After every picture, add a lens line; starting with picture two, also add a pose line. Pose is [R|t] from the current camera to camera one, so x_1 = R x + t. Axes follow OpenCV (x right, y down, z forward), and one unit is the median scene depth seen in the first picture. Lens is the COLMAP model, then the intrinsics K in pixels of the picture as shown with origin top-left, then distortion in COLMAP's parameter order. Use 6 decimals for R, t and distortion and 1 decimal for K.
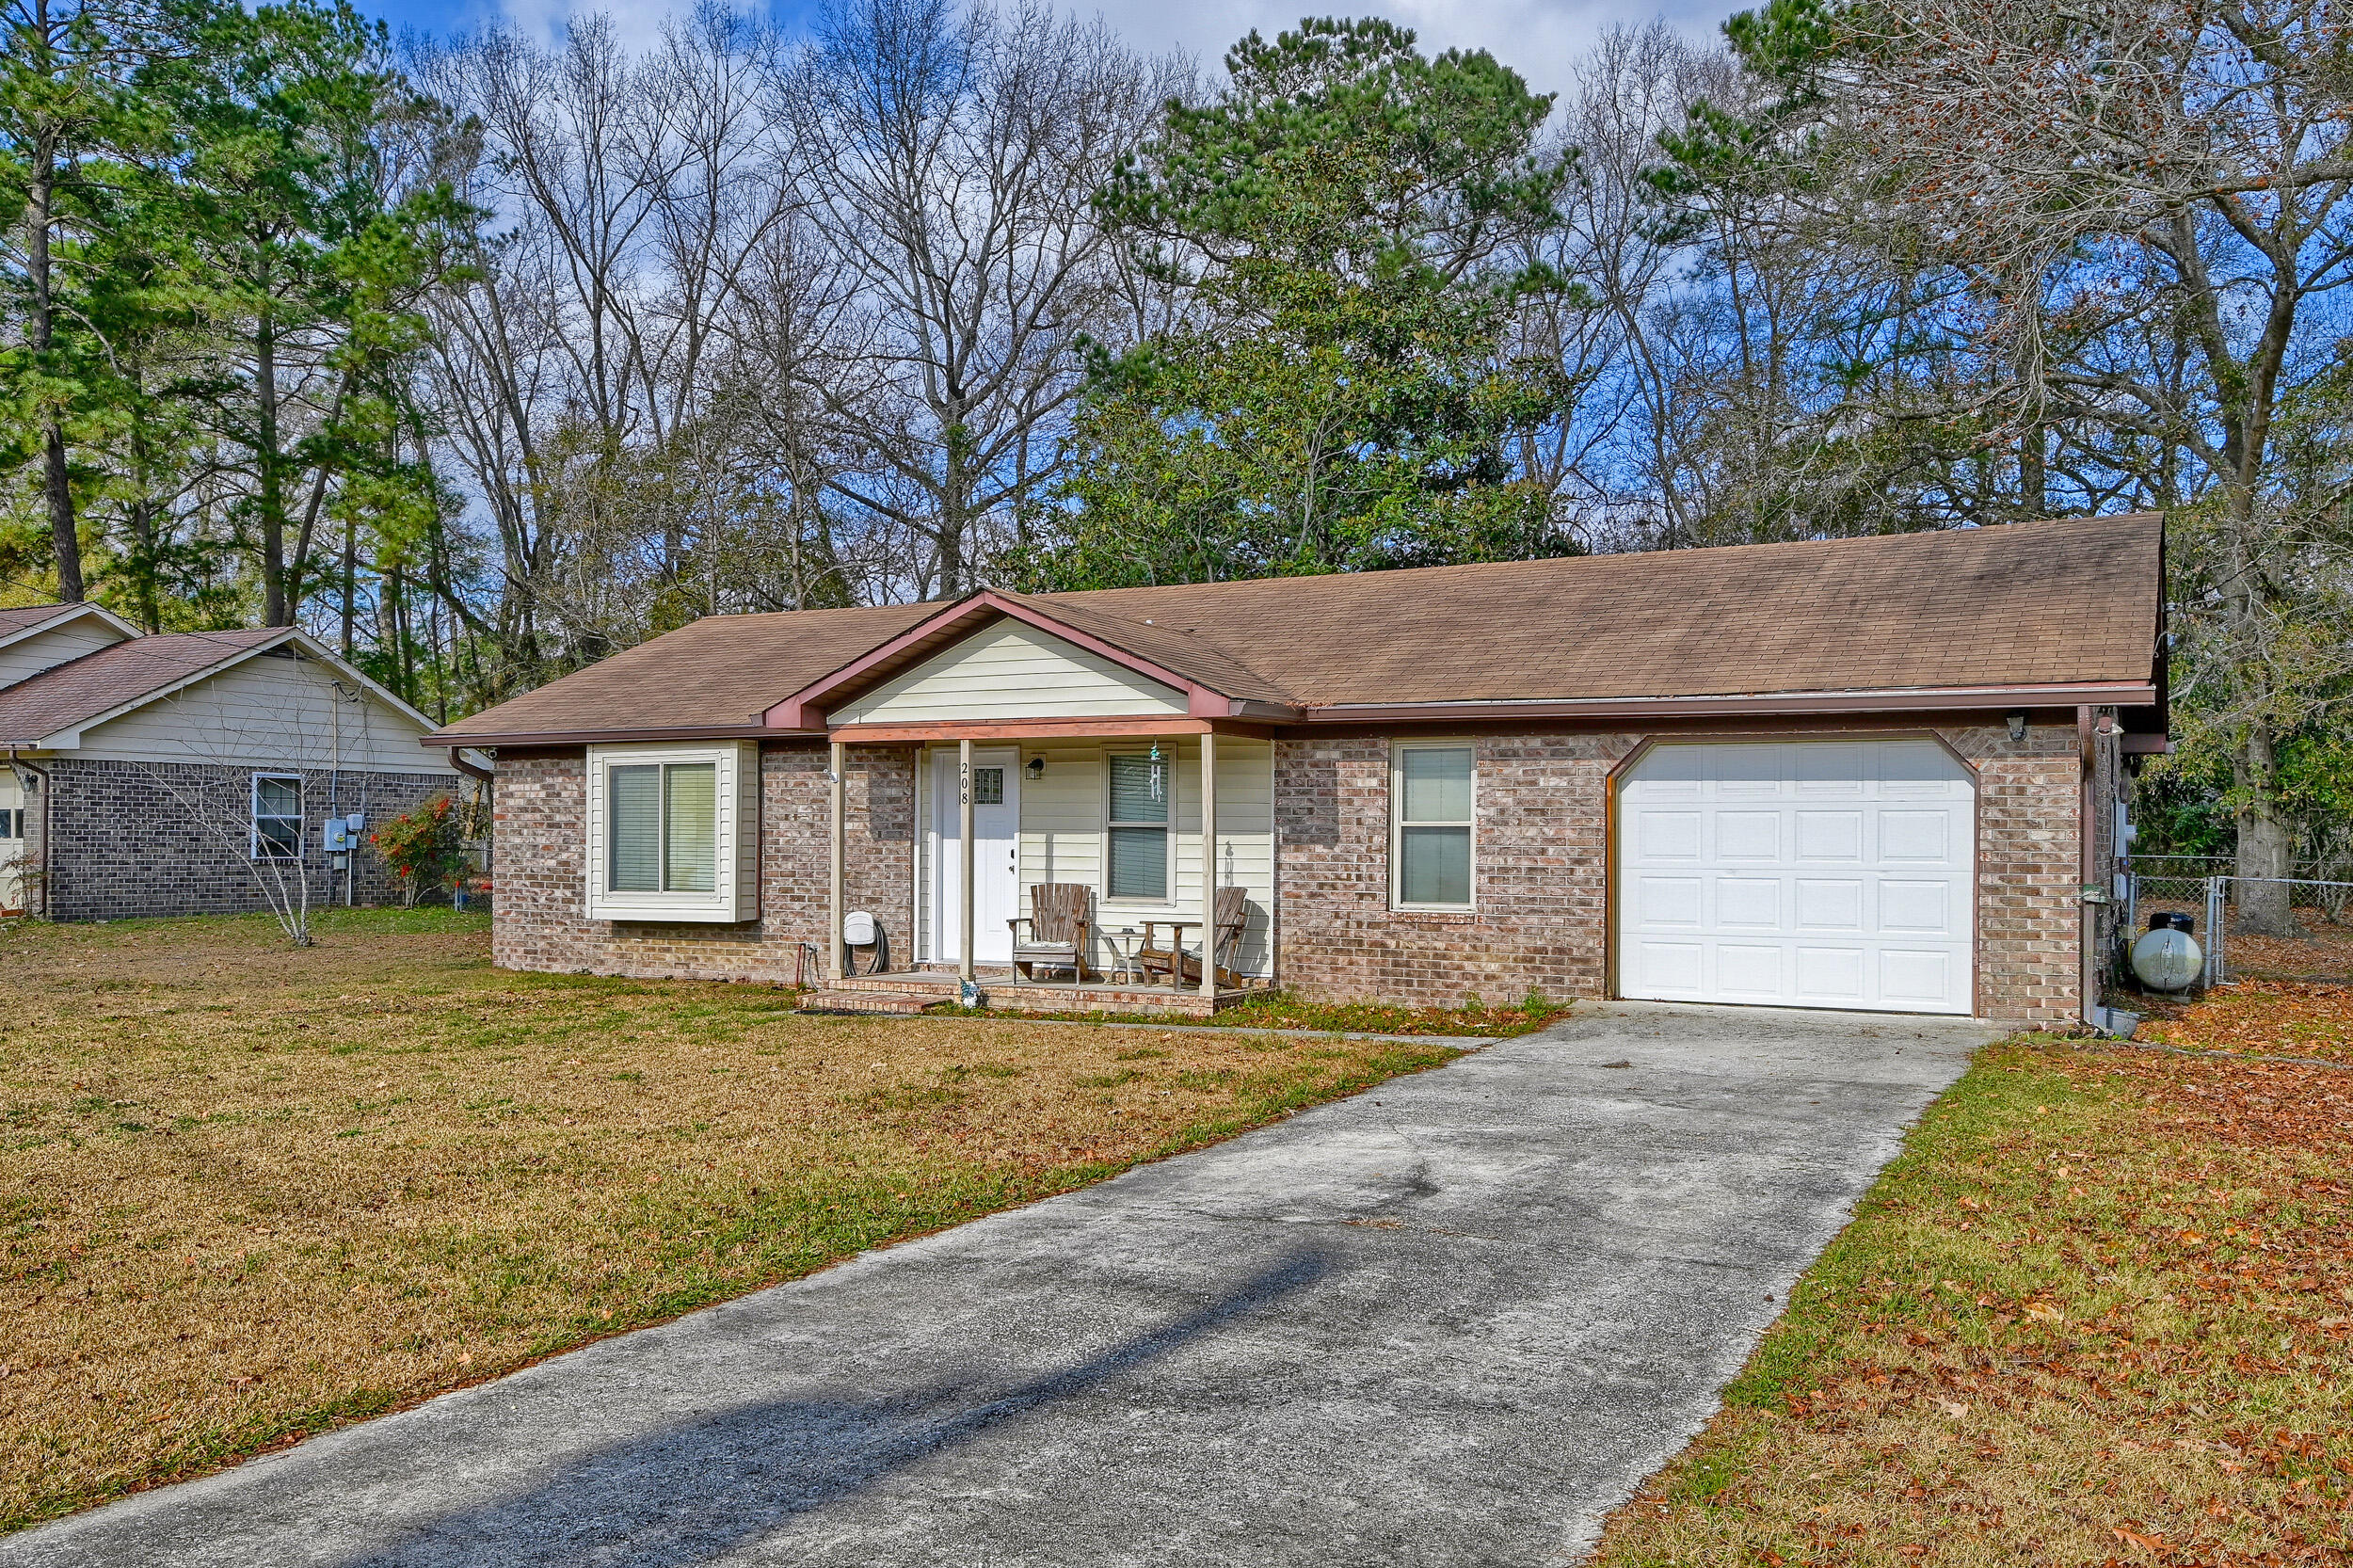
lens RADIAL K [[1882.5, 0, 1248.9], [0, 1882.5, 824.7], [0, 0, 1]] dist [0.059586, 0.003278]
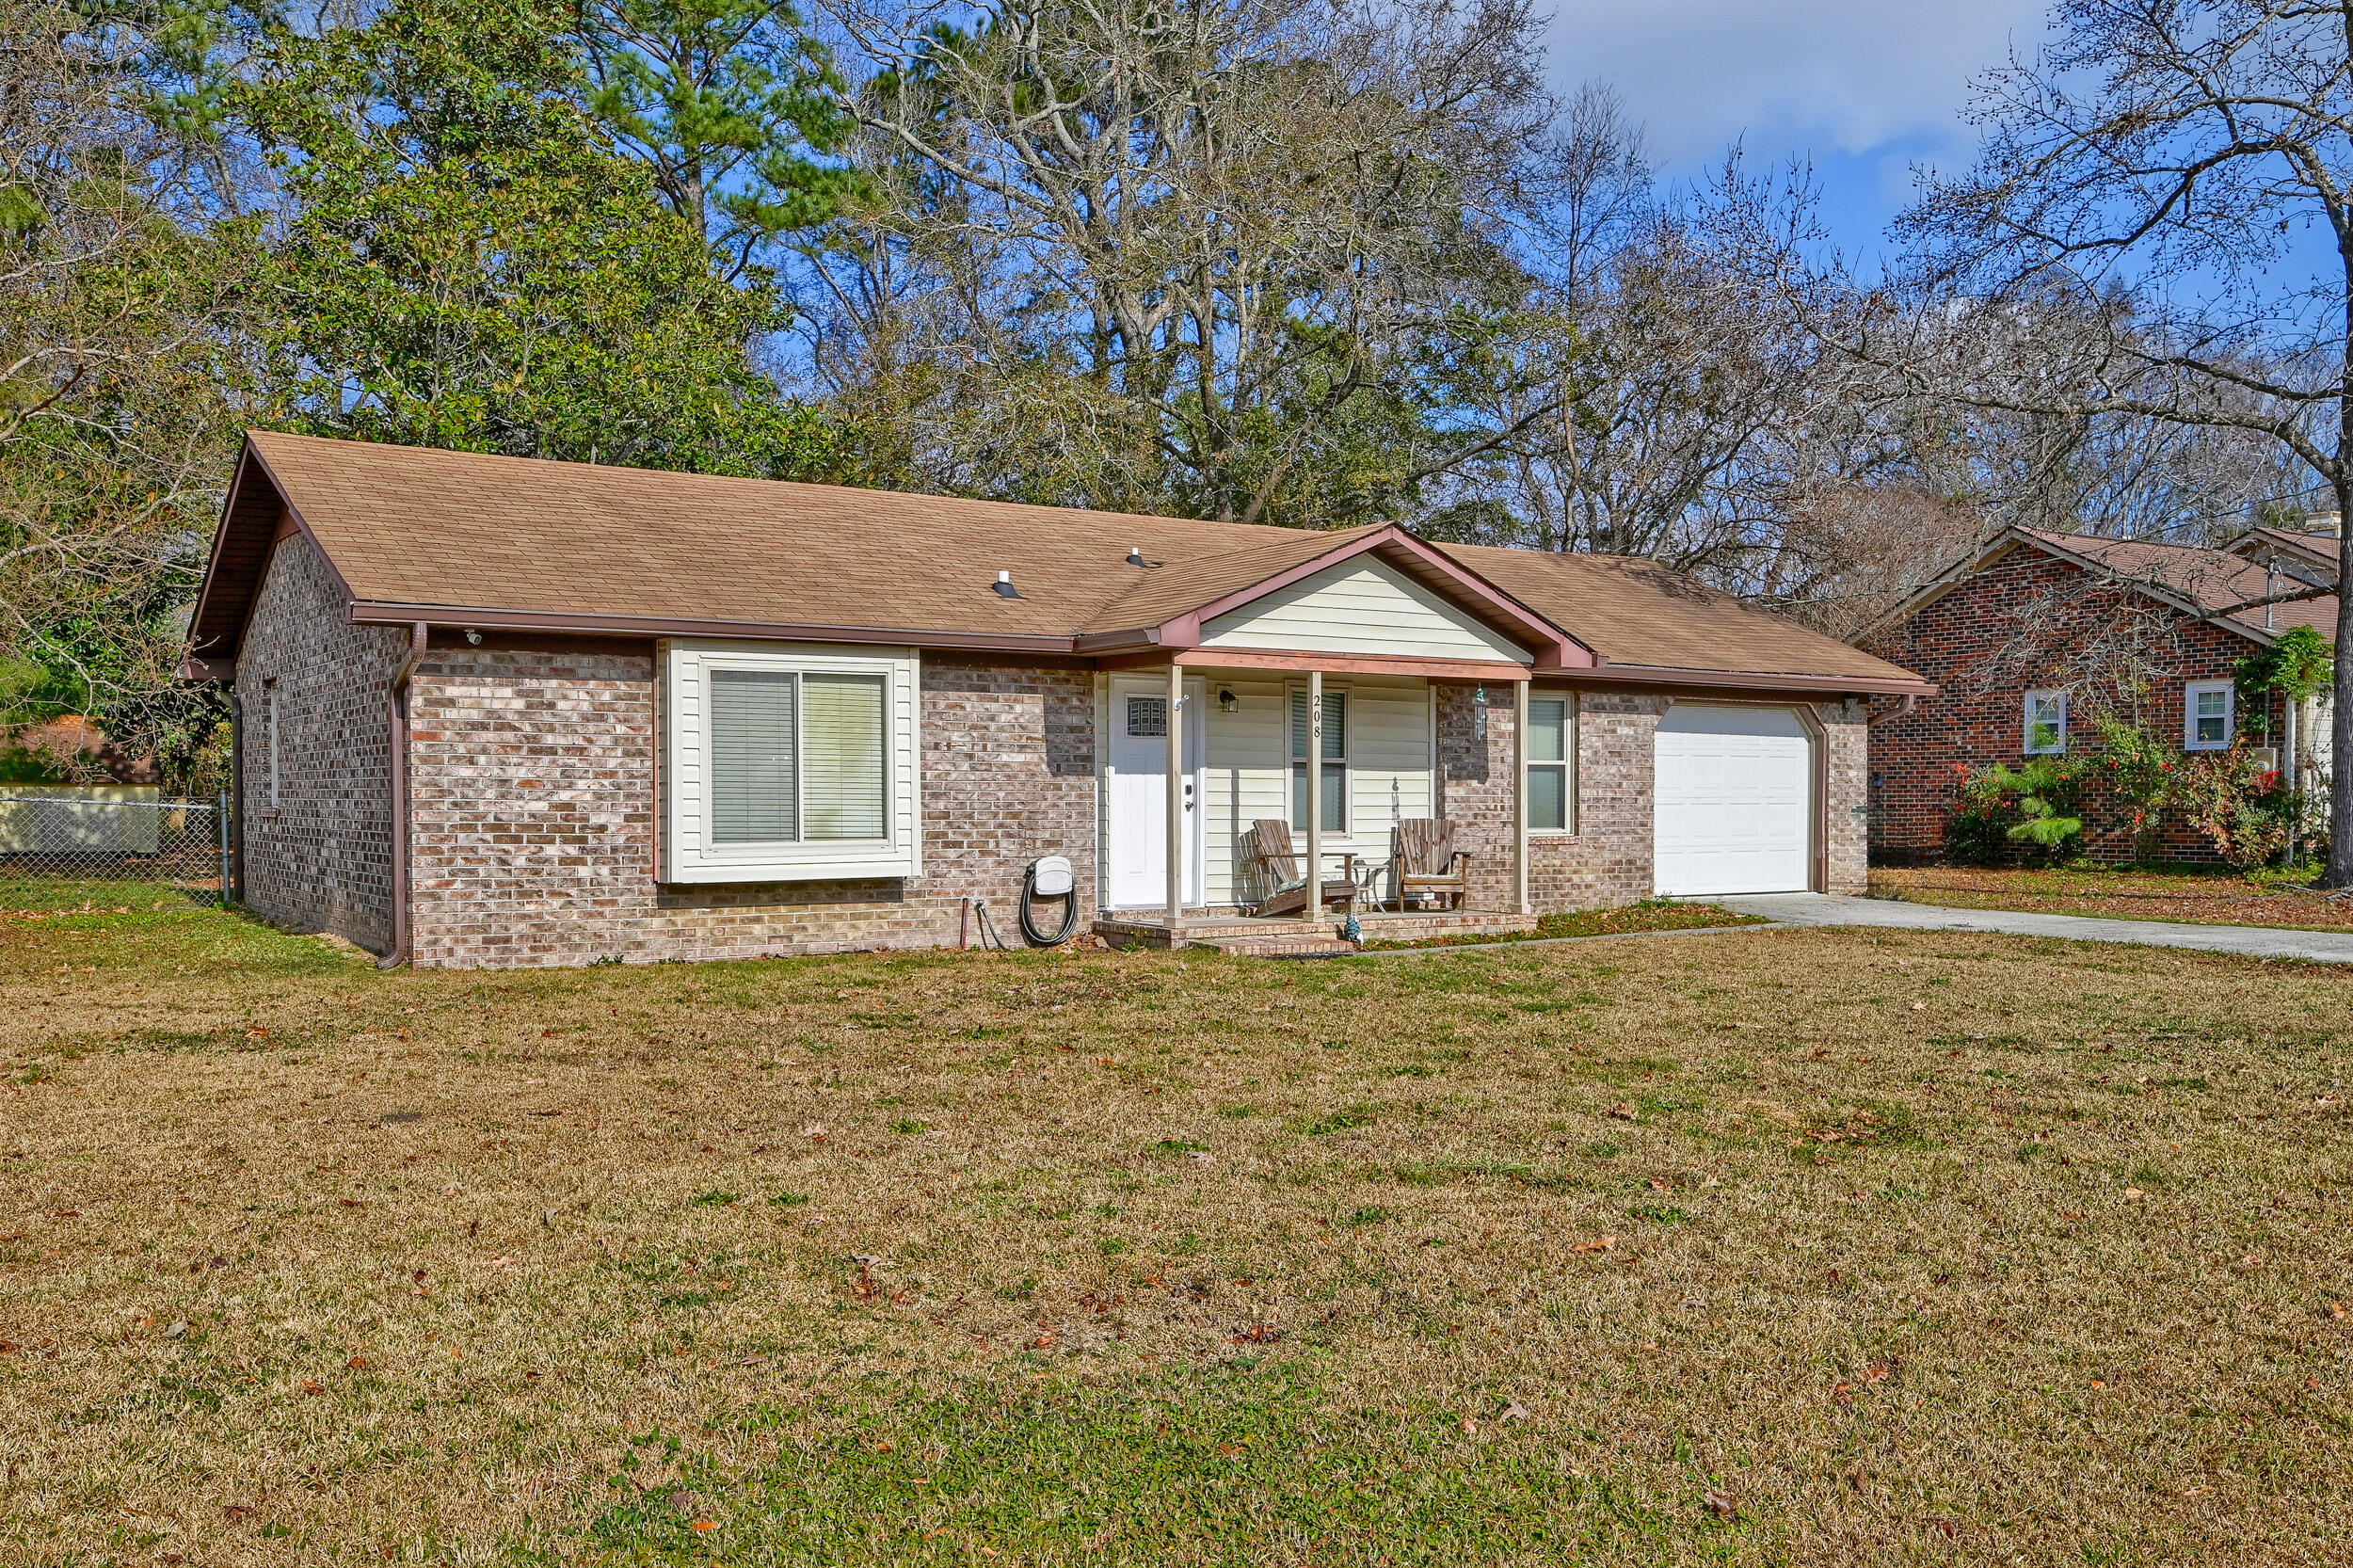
lens RADIAL K [[1991.5, 0, 1176.5], [0, 1991.5, 784.0], [0, 0, 1]] dist [0.081048, 0.005039]
pose [[0.488169, -0.000388, 0.872749, -1.057572], [-0.007966, 0.999956, 0.004901, 0.008305], [-0.872713, -0.009345, 0.488145, 0.543268]]
